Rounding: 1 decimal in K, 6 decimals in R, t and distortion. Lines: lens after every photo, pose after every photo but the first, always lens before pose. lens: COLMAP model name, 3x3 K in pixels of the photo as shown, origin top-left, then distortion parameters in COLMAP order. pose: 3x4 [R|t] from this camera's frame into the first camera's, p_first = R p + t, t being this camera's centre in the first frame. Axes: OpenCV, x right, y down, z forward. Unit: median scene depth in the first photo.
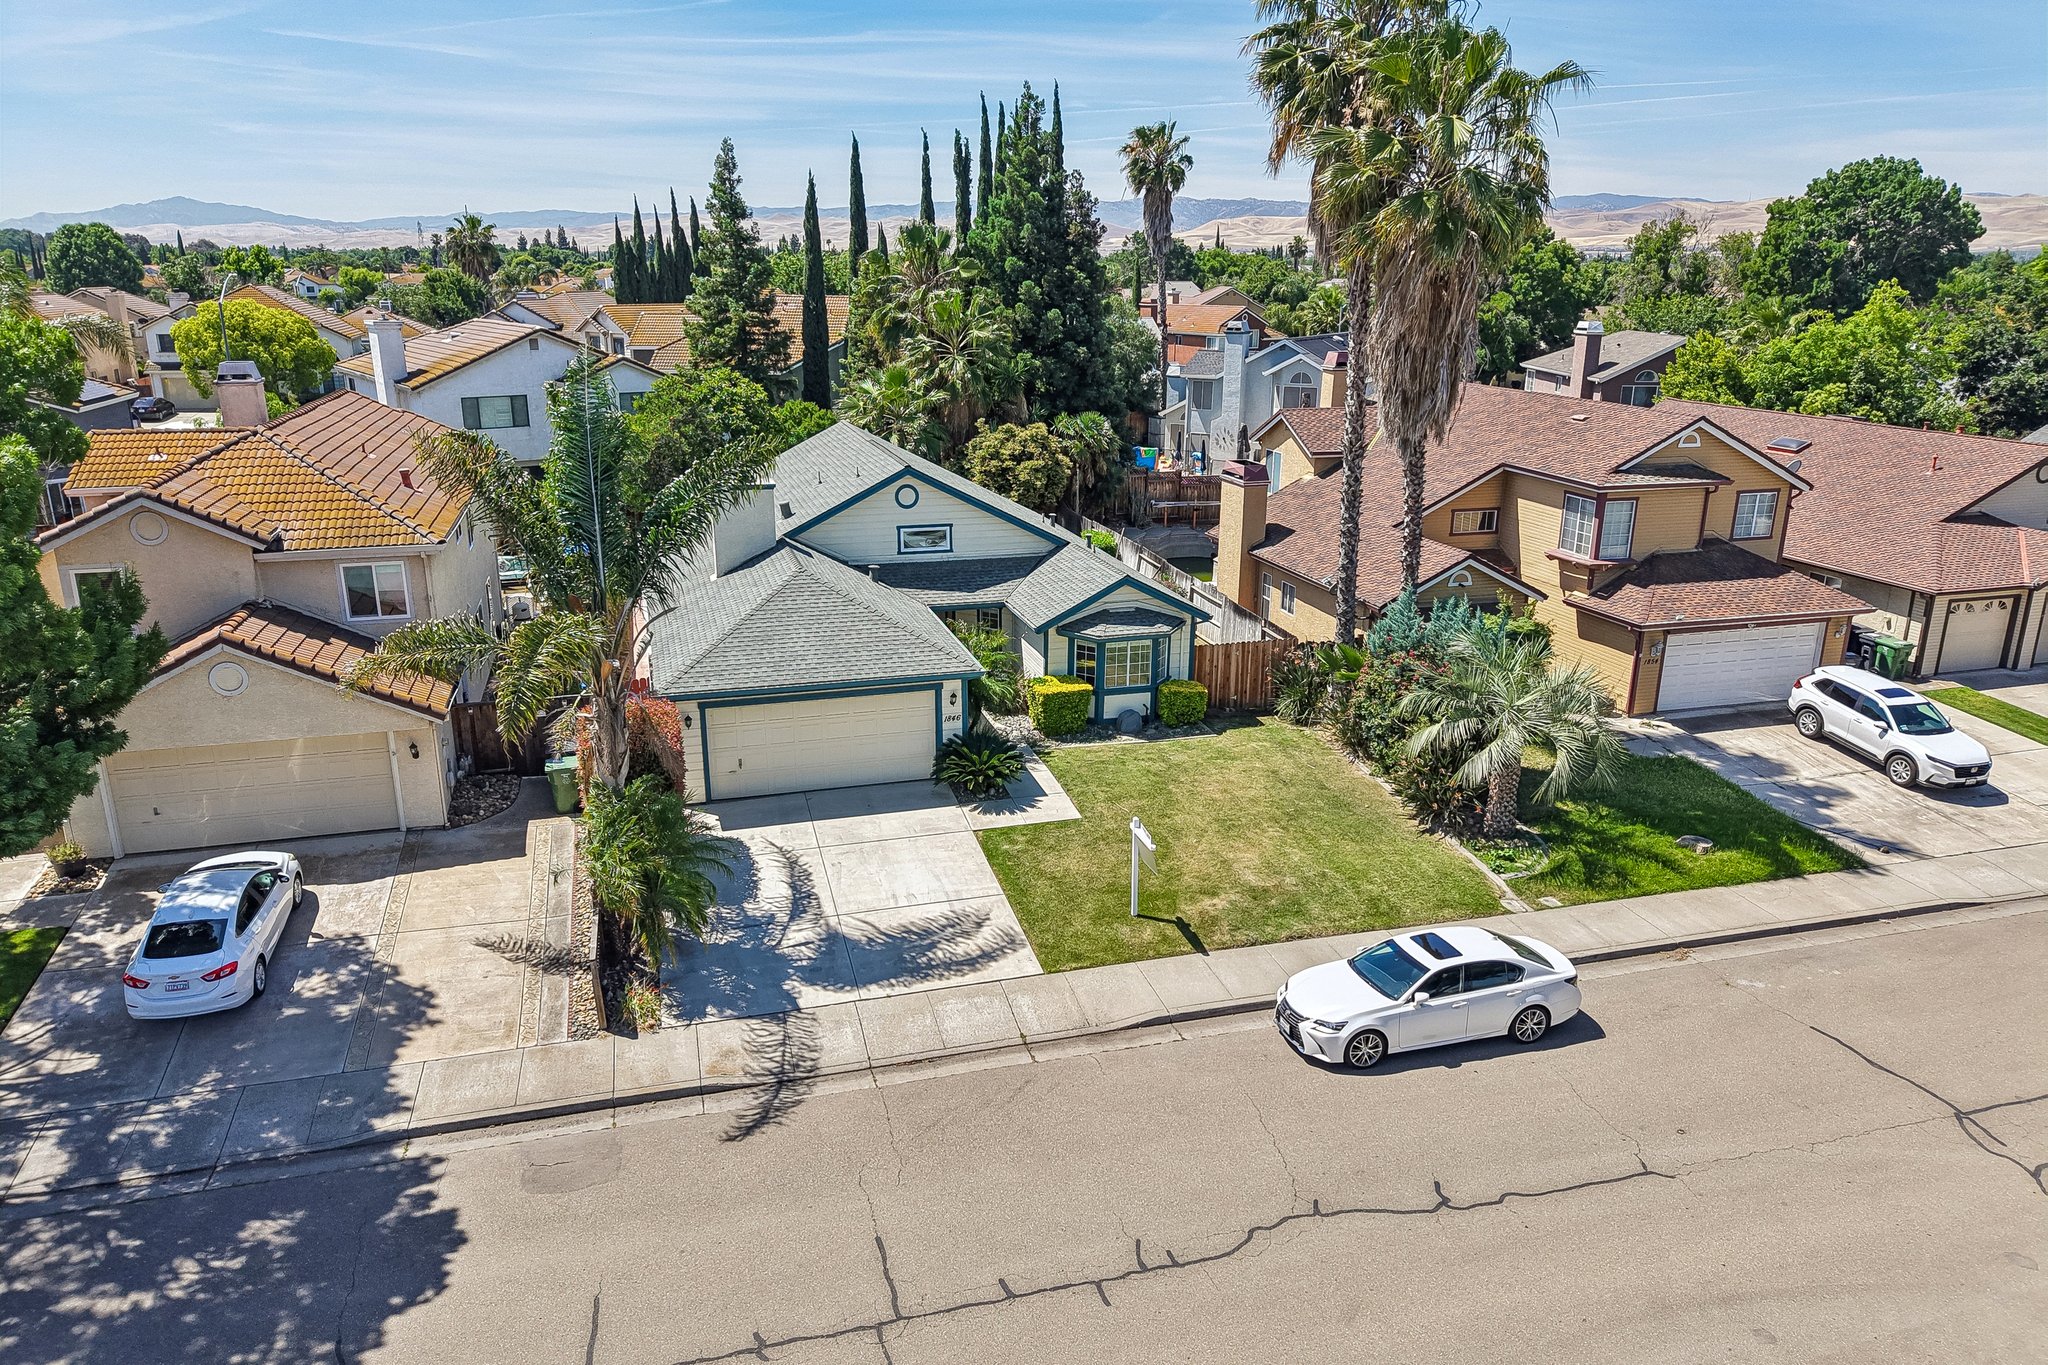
lens RADIAL K [[1397.3, 0, 1024.0], [0, 1397.3, 682.5], [0, 0, 1]] dist [0.014230, -0.005567]
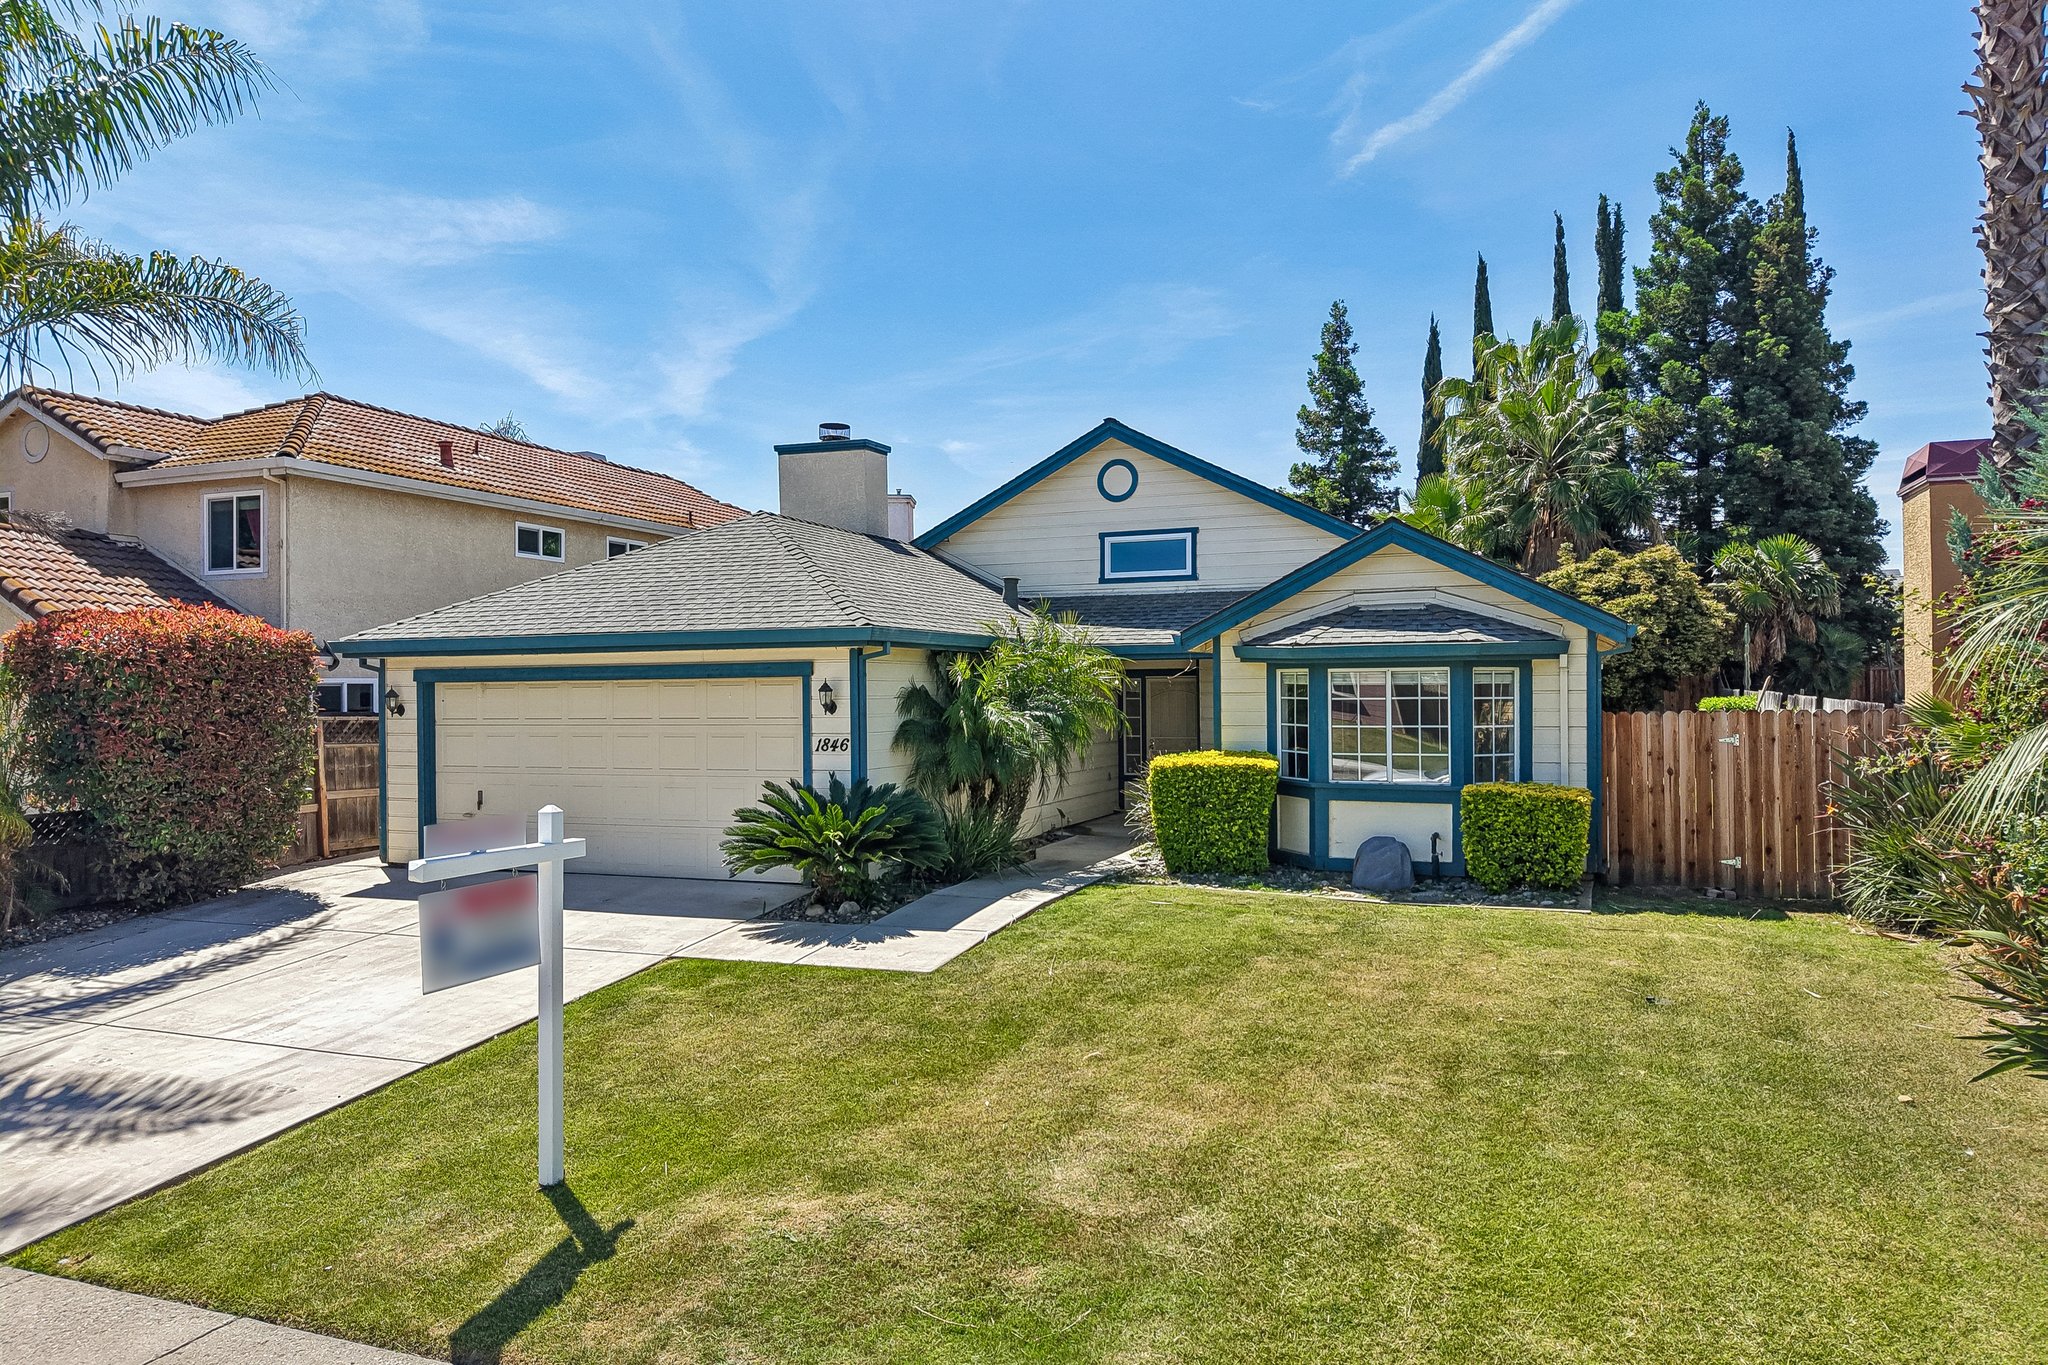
lens RADIAL K [[1373.8, 0, 1015.8], [0, 1373.8, 670.2], [0, 0, 1]] dist [0.003497, -0.007490]
pose [[0.779869, -0.023595, -0.625498, 0.274004], [-0.172136, 0.952676, -0.250556, 0.103573], [0.601809, 0.303071, 0.738900, 0.698325]]
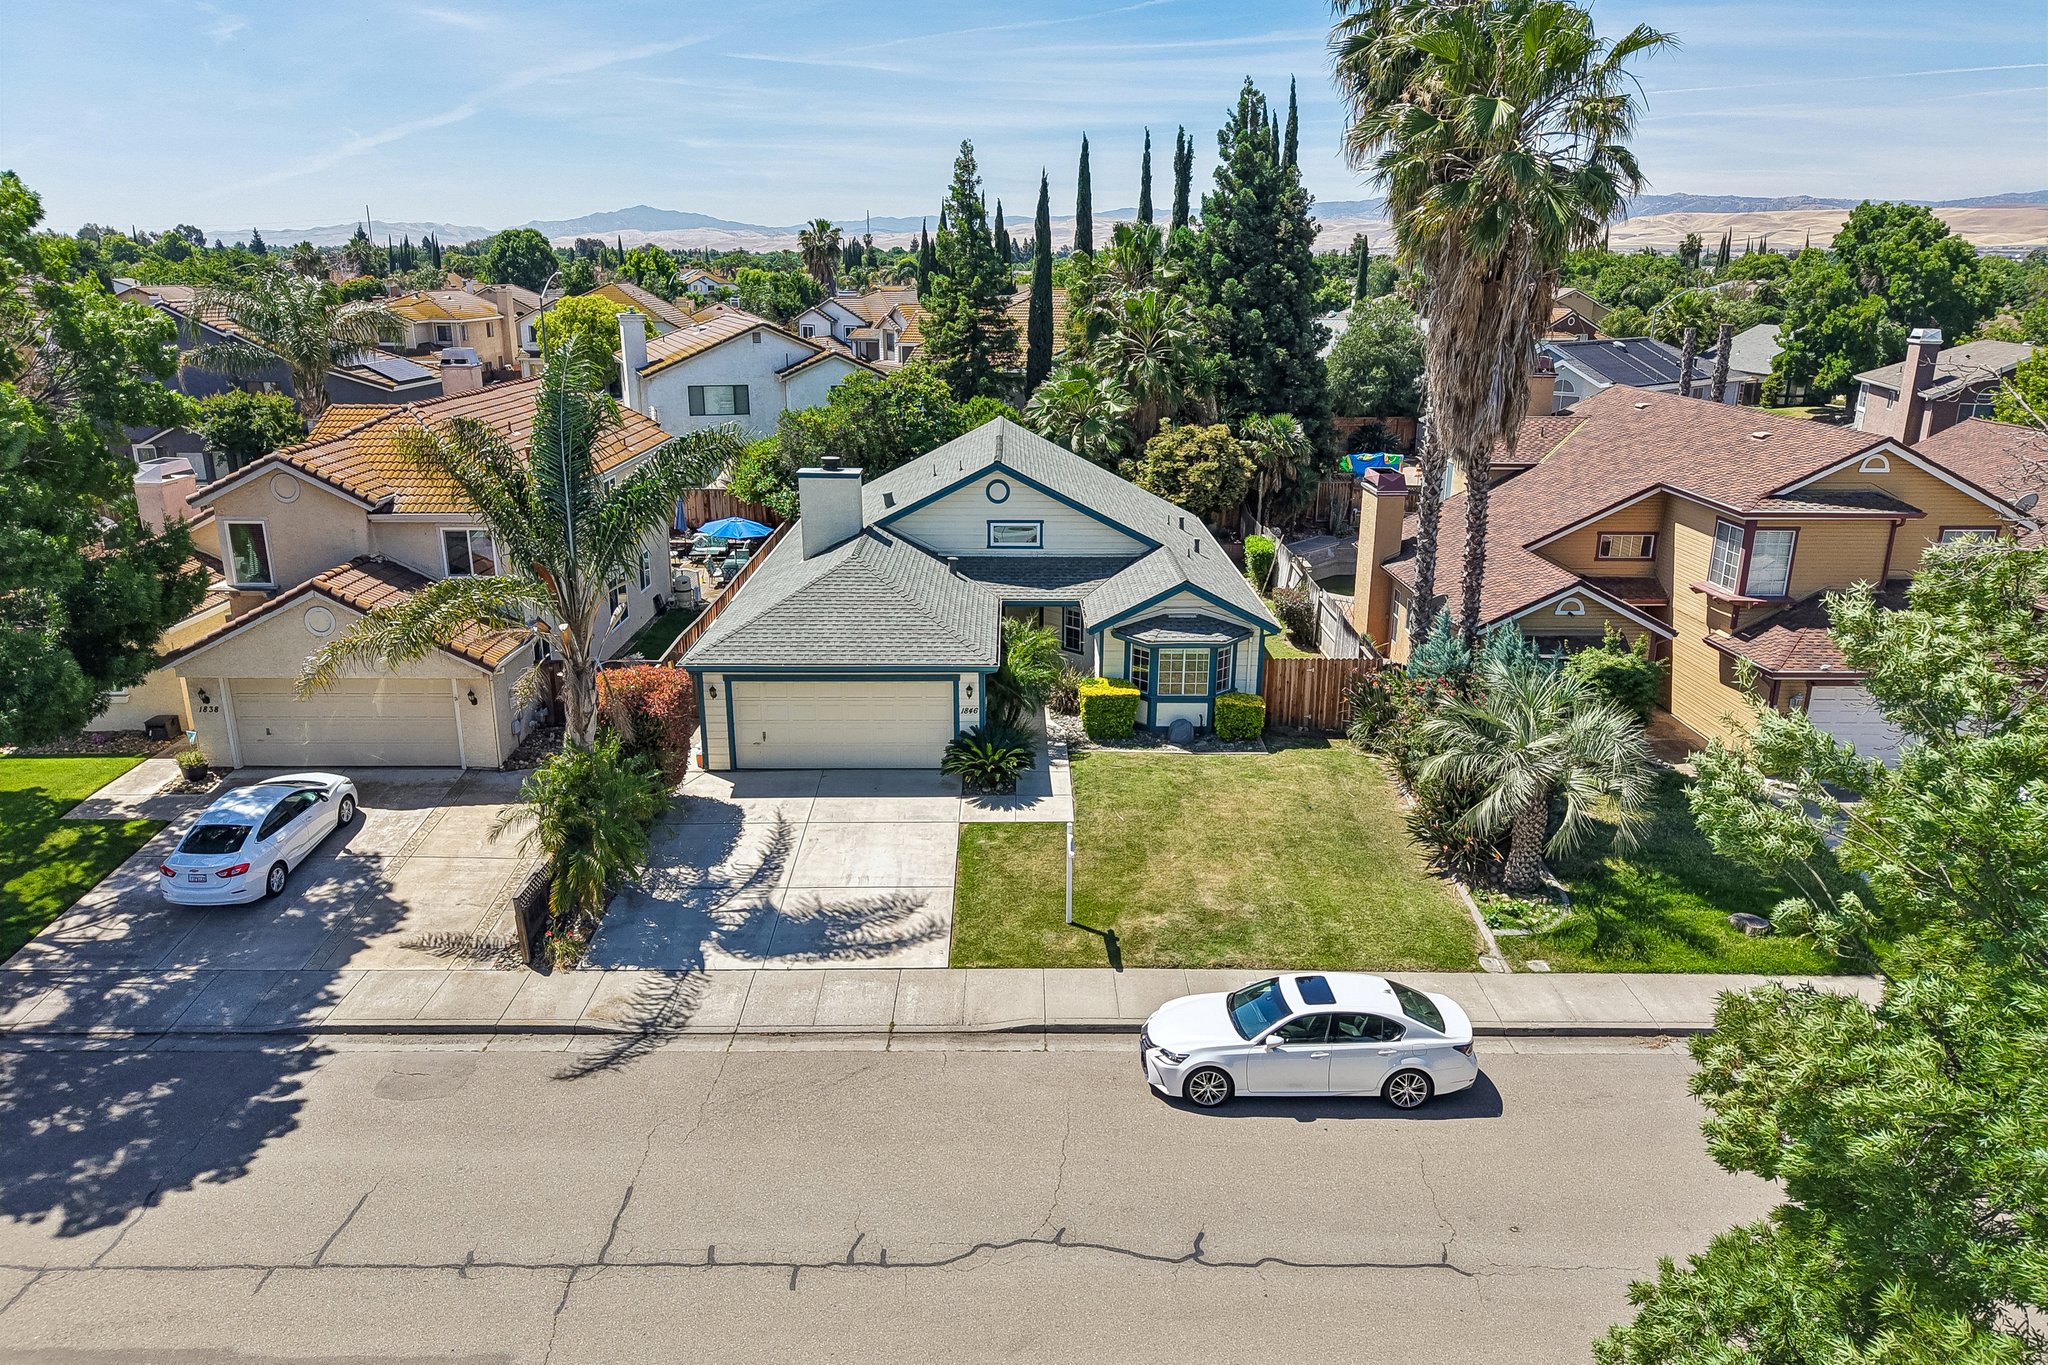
lens RADIAL K [[1397.3, 0, 1024.0], [0, 1397.3, 682.5], [0, 0, 1]] dist [0.014230, -0.005567]
pose [[0.963031, 0.077771, -0.257921, 0.244655], [-0.078016, 0.996909, 0.009303, -0.007059], [0.257847, 0.011163, 0.966121, 0.035430]]
